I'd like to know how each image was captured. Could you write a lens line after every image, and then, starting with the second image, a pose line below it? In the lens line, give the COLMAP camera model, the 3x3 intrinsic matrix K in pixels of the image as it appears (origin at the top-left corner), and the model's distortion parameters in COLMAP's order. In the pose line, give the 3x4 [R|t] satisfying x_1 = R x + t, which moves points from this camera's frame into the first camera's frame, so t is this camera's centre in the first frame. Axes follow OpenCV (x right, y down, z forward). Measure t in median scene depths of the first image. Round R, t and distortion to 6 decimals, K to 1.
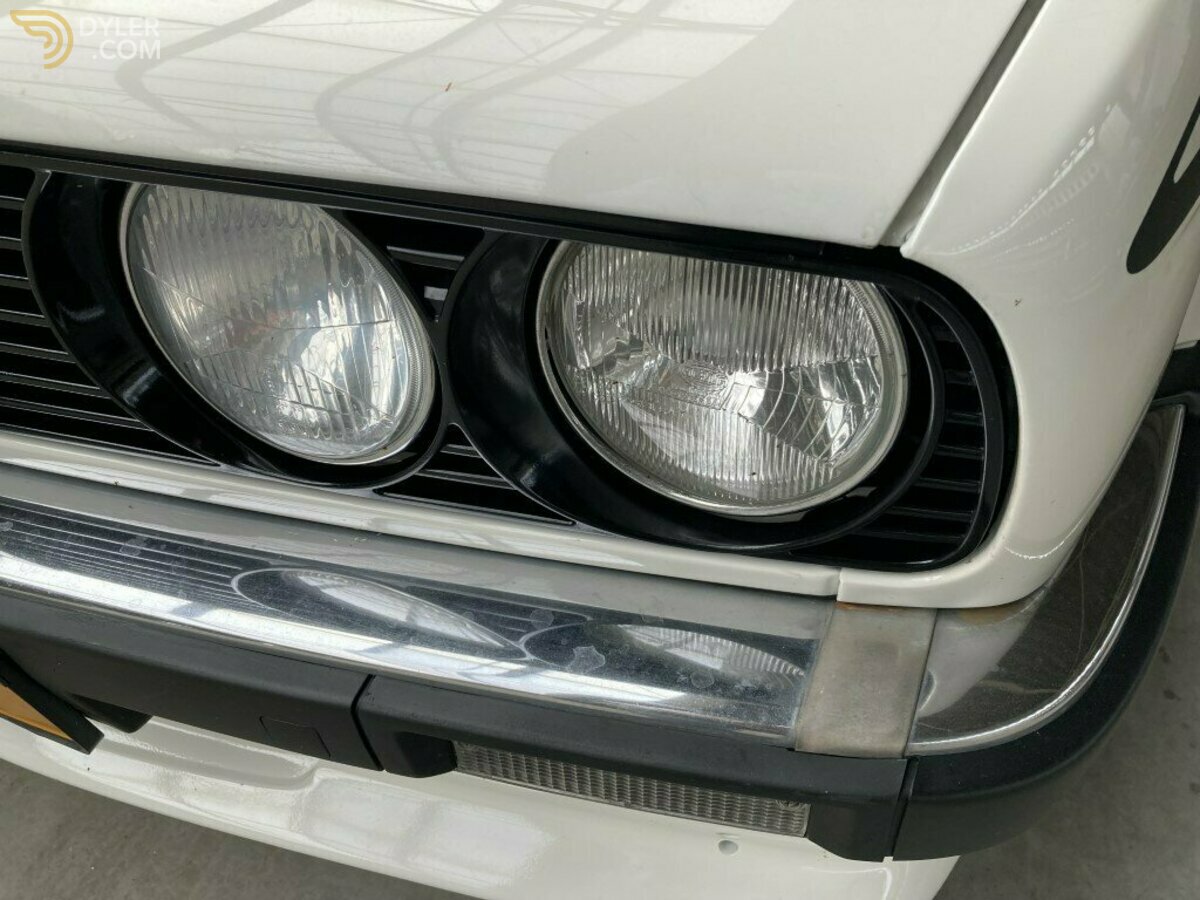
lens RADIAL K [[984.3, 0, 606.3], [0, 984.3, 449.2], [0, 0, 1]] dist [0.024215, -0.018897]
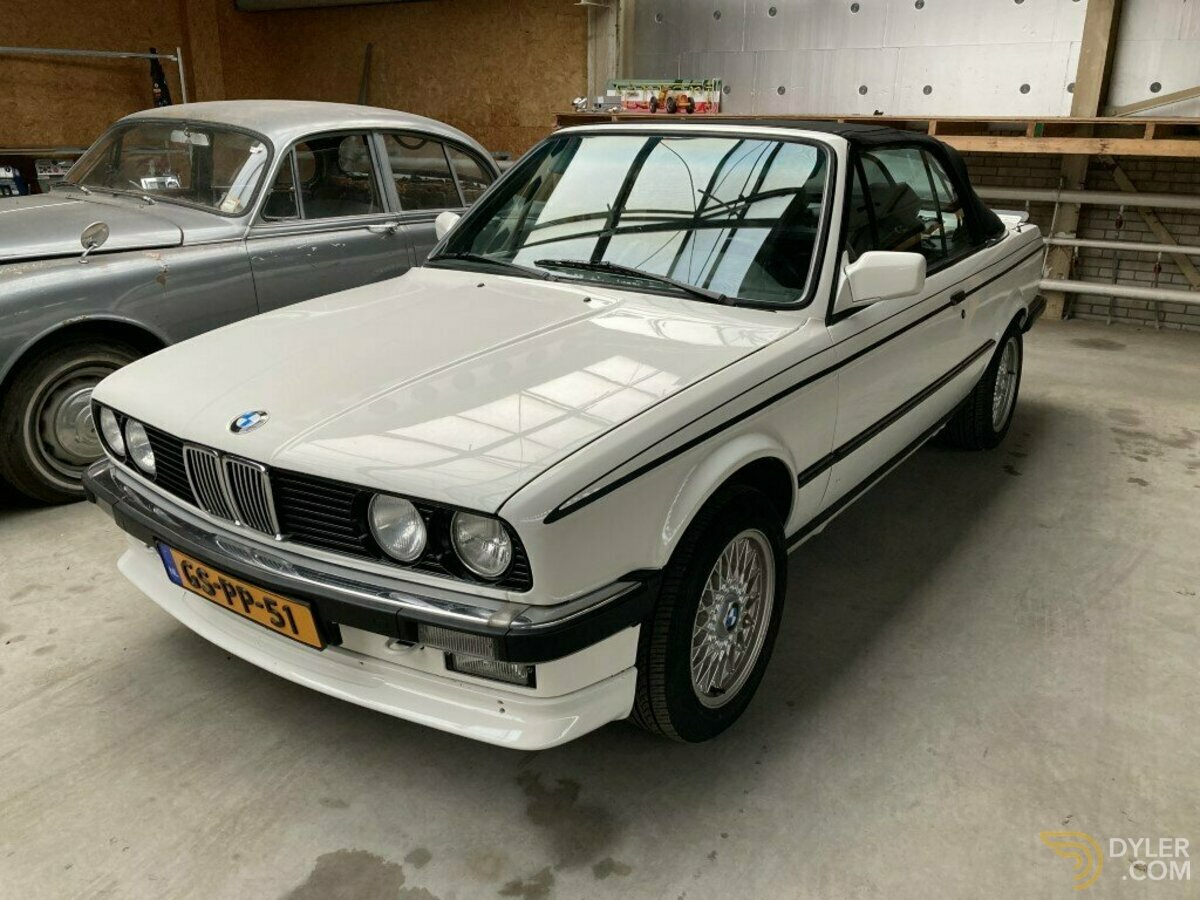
lens RADIAL K [[984.3, 0, 593.2], [0, 984.3, 446.7], [0, 0, 1]] dist [0.024215, -0.018897]
pose [[0.985810, 0.080723, -0.147183, 1.229365], [-0.128995, 0.925359, -0.356470, 1.061230], [0.107422, 0.370398, 0.922641, -3.319841]]
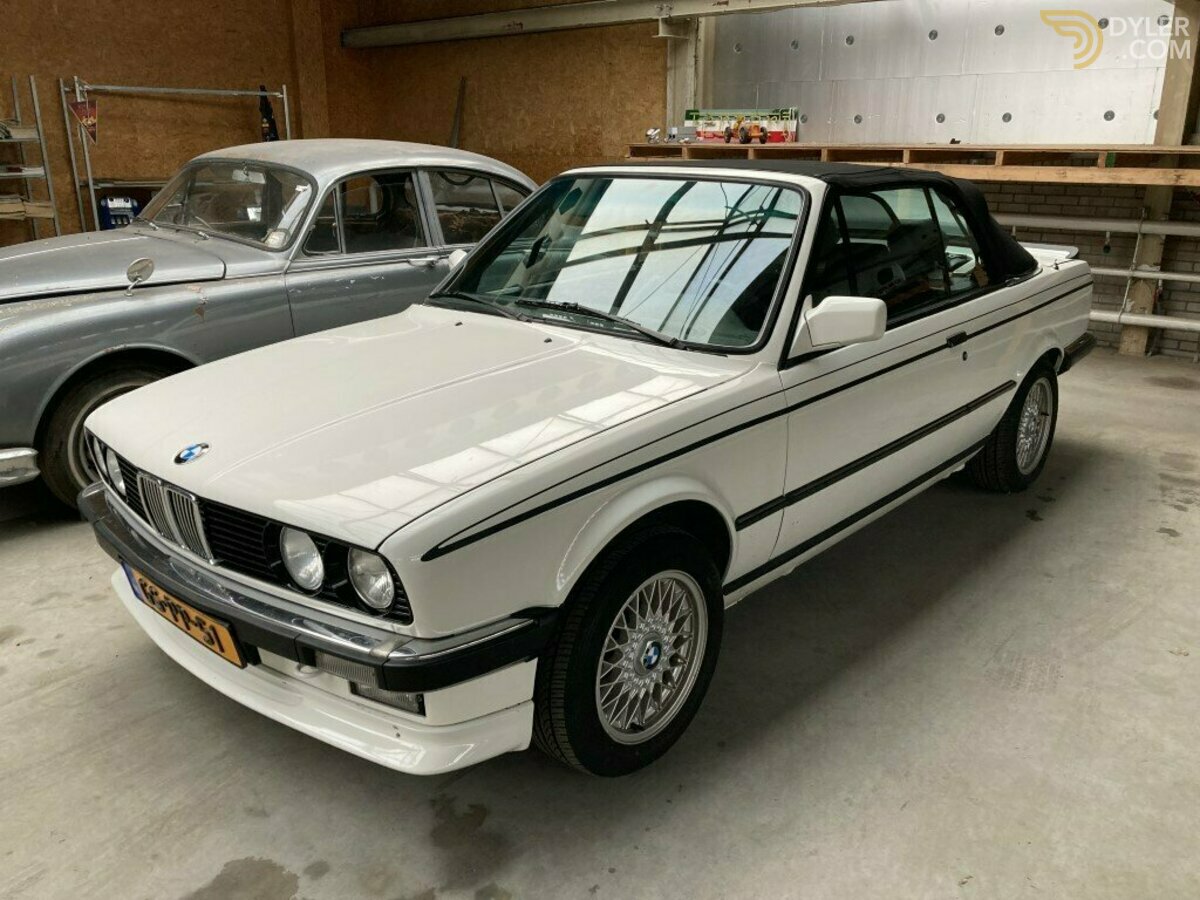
lens RADIAL K [[984.3, 0, 603.3], [0, 984.3, 453.0], [0, 0, 1]] dist [0.024215, -0.018897]
pose [[0.959670, 0.105404, -0.260620, 2.355693], [-0.195793, 0.915845, -0.350561, 0.839641], [0.201737, 0.387450, 0.899547, -3.364594]]
